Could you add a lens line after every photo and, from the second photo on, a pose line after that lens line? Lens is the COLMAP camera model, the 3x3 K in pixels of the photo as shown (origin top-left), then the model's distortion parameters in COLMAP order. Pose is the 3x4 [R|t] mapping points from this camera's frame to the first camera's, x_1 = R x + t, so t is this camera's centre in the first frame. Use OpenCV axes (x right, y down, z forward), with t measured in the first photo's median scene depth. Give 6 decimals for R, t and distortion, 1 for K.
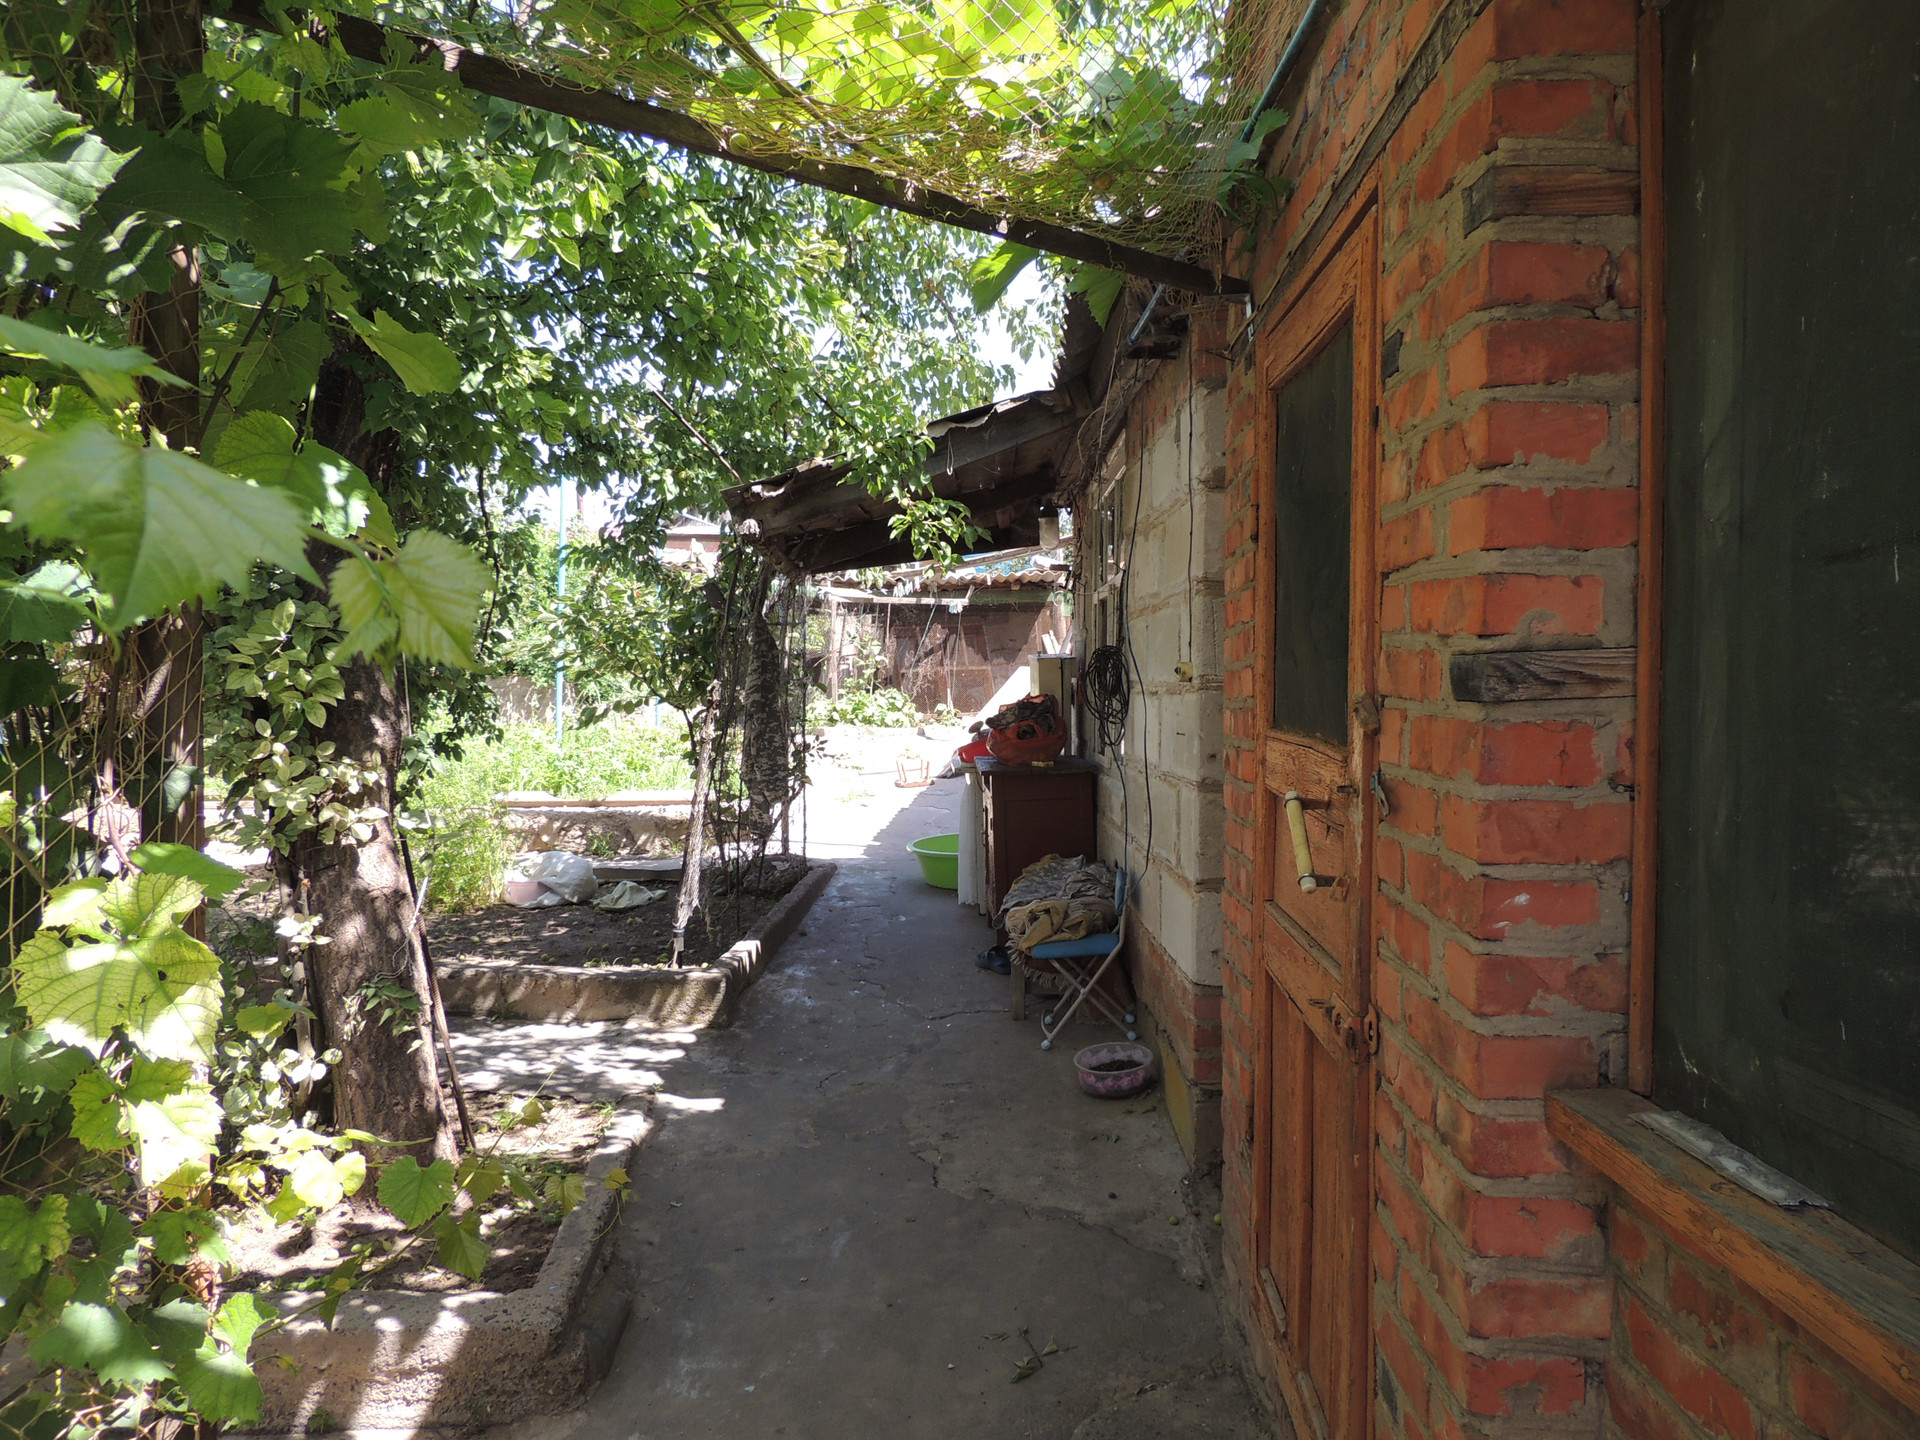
lens RADIAL K [[1332.0, 0, 958.7], [0, 1332.0, 719.7], [0, 0, 1]] dist [-0.020775, 0.008406]
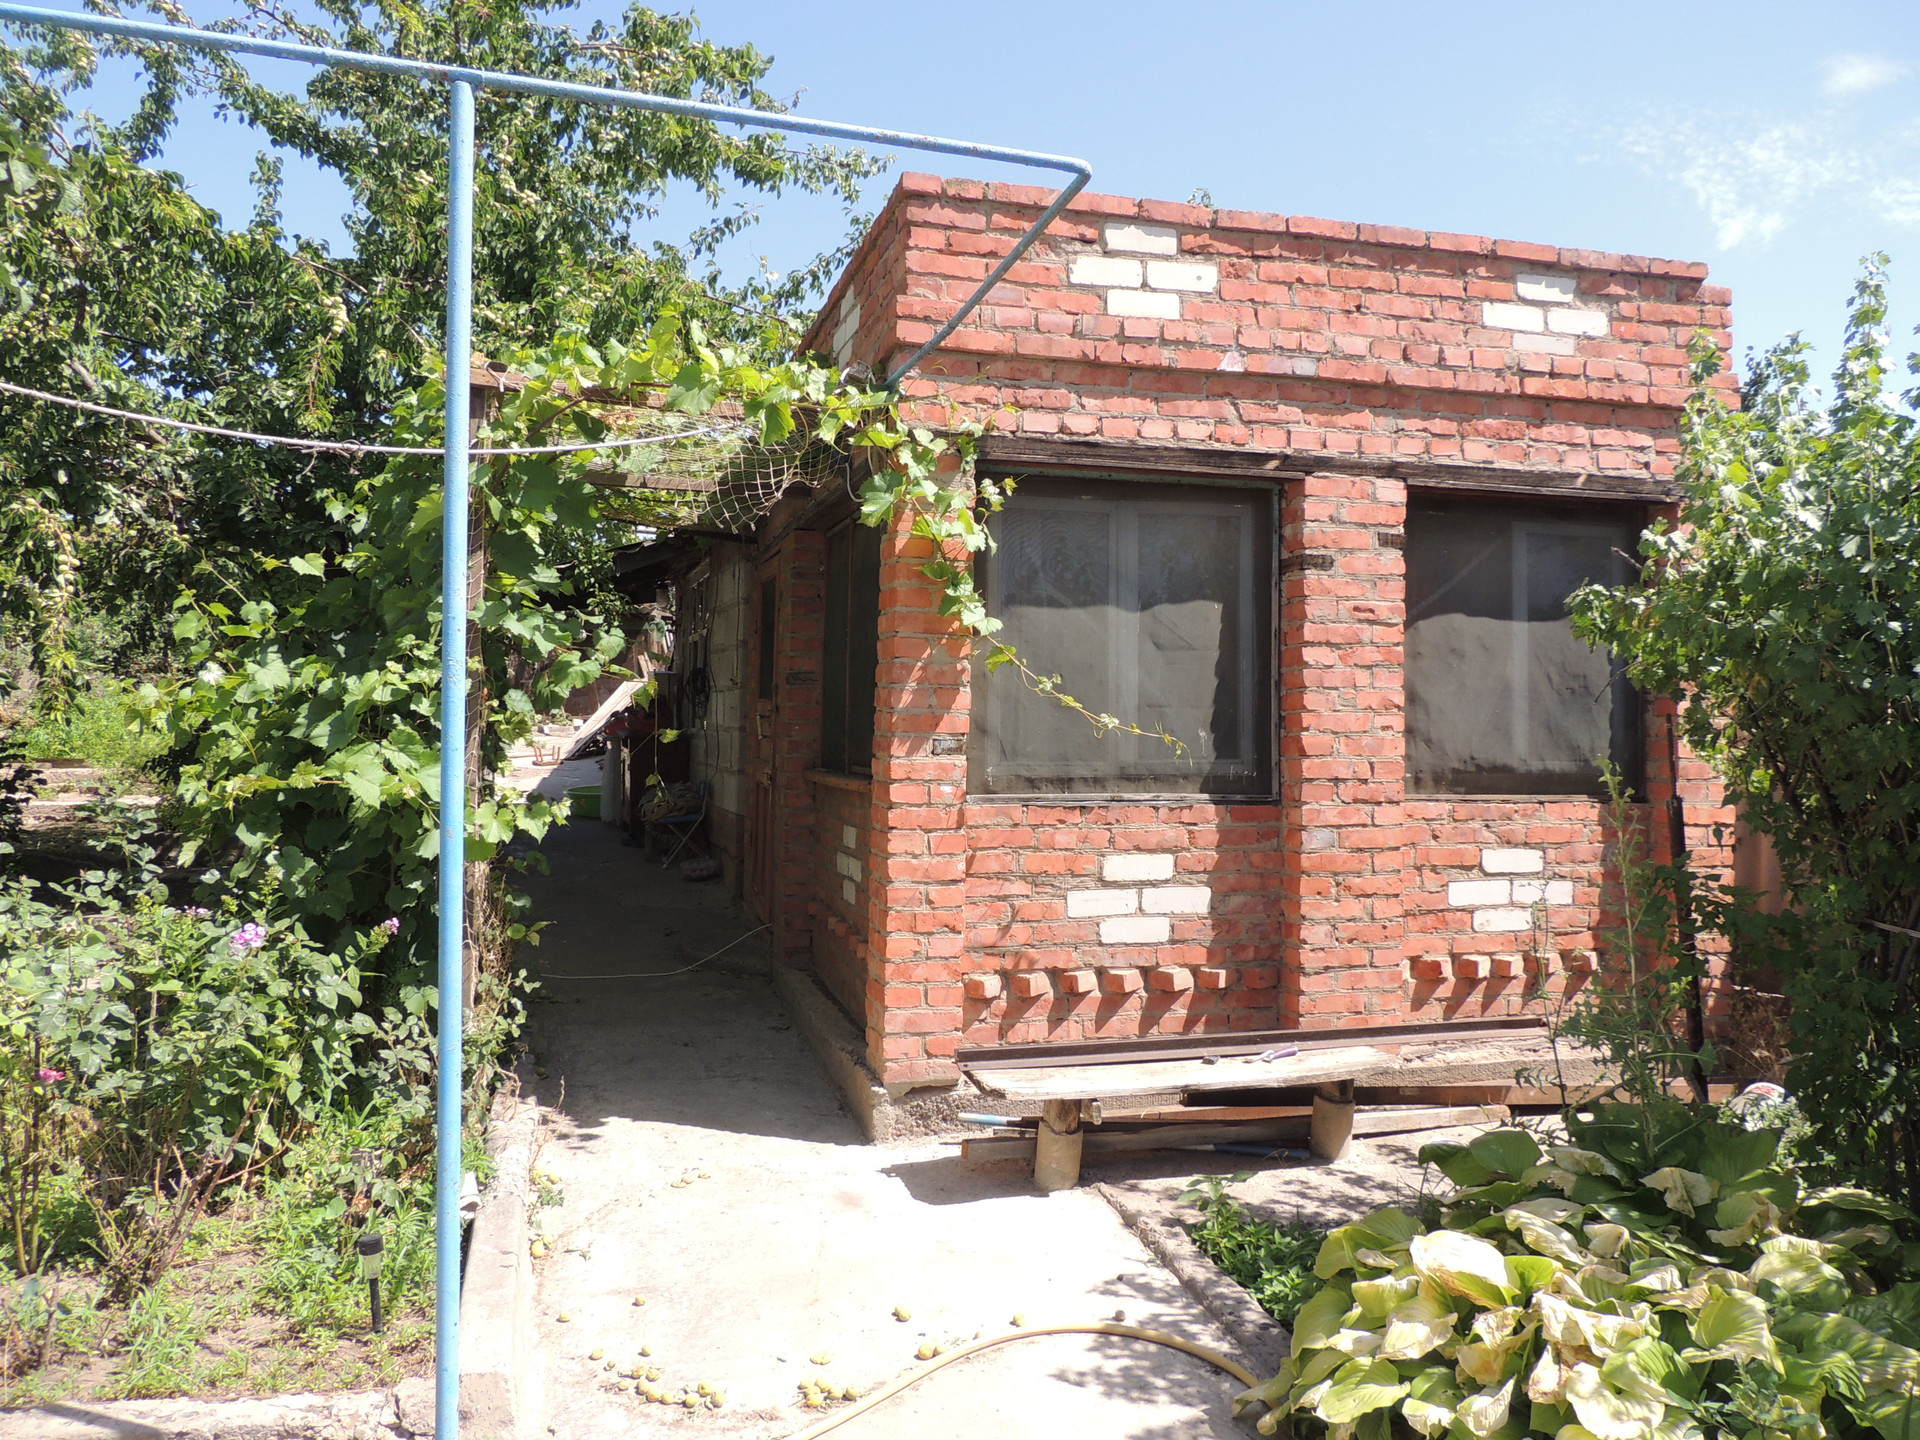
lens RADIAL K [[1332.0, 0, 953.1], [0, 1332.0, 725.0], [0, 0, 1]] dist [-0.020775, 0.008406]
pose [[0.952152, 0.017958, 0.305096, -0.130377], [-0.014491, 0.999802, -0.013625, 0.051327], [-0.305280, 0.008552, 0.952224, -1.000798]]
